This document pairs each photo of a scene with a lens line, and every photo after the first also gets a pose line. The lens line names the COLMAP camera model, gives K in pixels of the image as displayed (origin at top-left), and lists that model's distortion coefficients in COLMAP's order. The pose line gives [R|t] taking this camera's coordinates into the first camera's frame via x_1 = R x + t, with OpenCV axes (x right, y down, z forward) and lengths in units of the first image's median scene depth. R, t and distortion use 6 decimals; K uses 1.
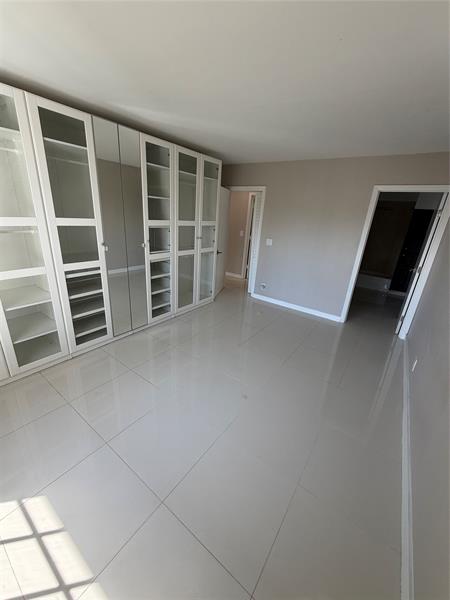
lens RADIAL K [[240.2, 0, 223.4], [0, 240.2, 299.5], [0, 0, 1]] dist [-0.002473, -0.000259]
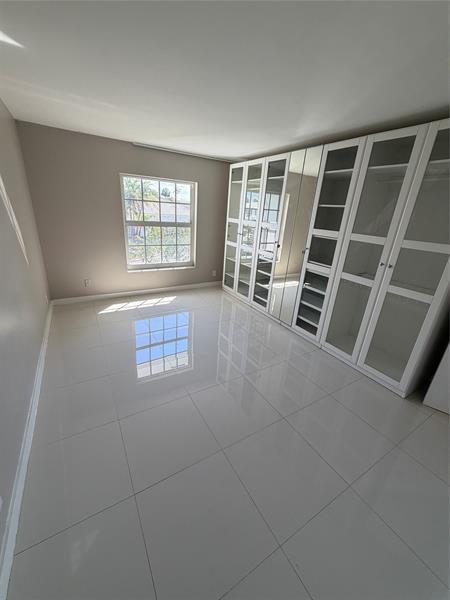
lens RADIAL K [[240.2, 0, 223.8], [0, 240.2, 300.4], [0, 0, 1]] dist [-0.002473, -0.000259]
pose [[-0.395571, 0.236136, -0.887560, 0.709327], [-0.398948, 0.826273, 0.397635, -0.295226], [0.827263, 0.511383, -0.232644, 0.955916]]
